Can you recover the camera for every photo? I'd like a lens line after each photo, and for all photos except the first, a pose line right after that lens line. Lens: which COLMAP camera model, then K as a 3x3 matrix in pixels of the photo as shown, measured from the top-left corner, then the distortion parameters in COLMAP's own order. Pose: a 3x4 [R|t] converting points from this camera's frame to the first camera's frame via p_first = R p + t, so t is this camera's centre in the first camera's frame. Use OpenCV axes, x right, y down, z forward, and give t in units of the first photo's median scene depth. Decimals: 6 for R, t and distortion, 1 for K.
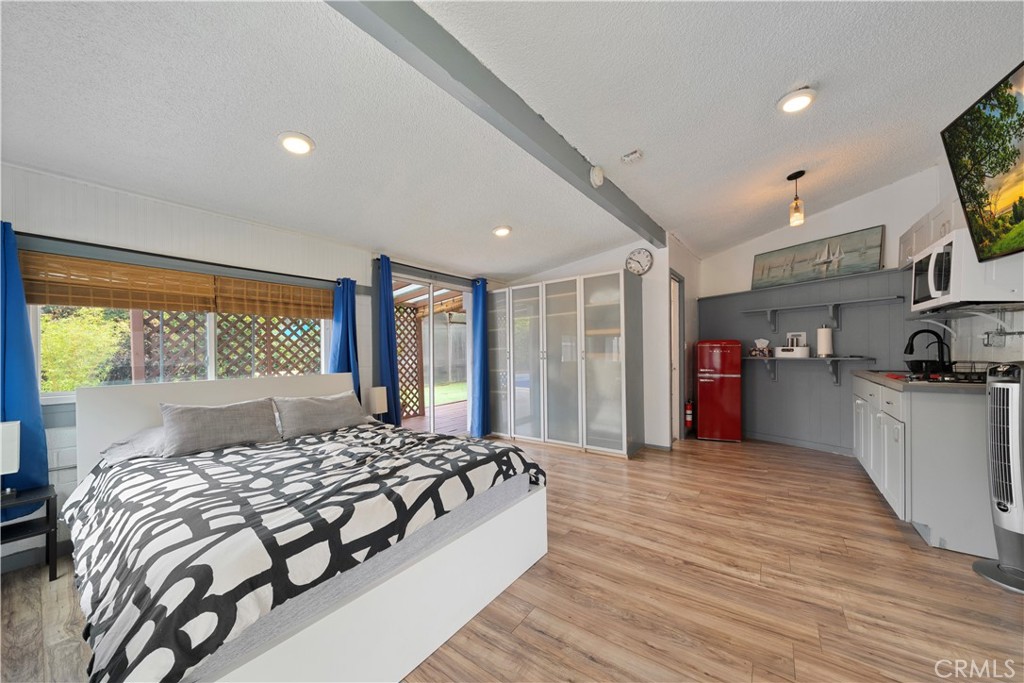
lens RADIAL K [[355.4, 0, 504.2], [0, 355.4, 351.5], [0, 0, 1]] dist [-0.000240, -0.000055]
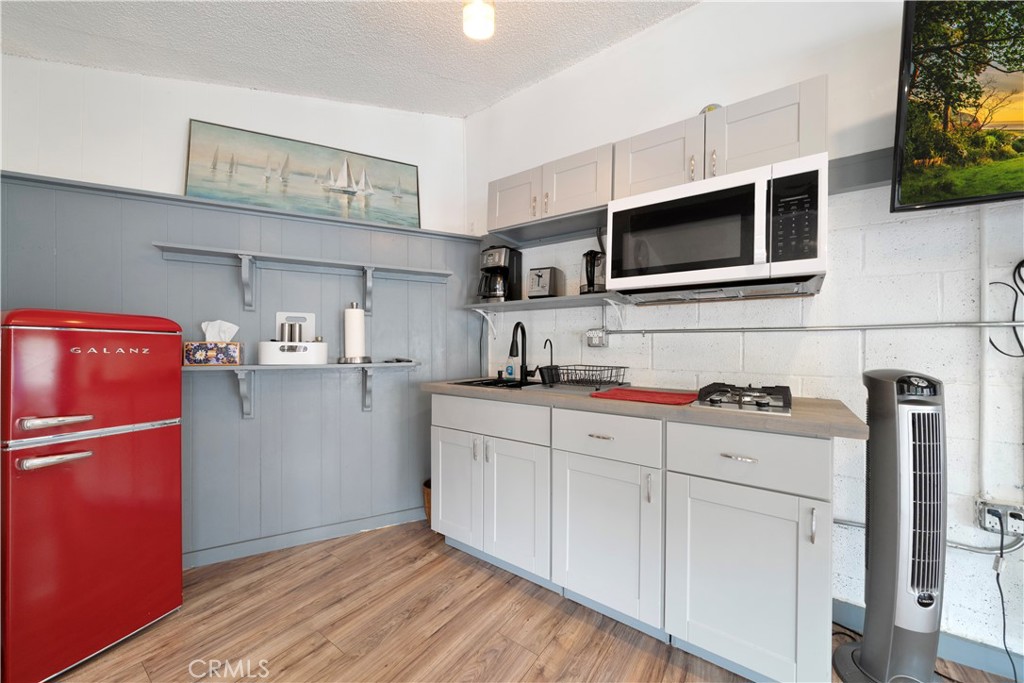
lens RADIAL K [[374.5, 0, 514.7], [0, 374.5, 347.5], [0, 0, 1]] dist [0.000346, -0.000164]
pose [[-0.012448, 0.010224, 0.999870, 0.309957], [-0.005320, 0.999933, -0.010291, -0.001626], [-0.999908, -0.005447, -0.012393, 0.726225]]
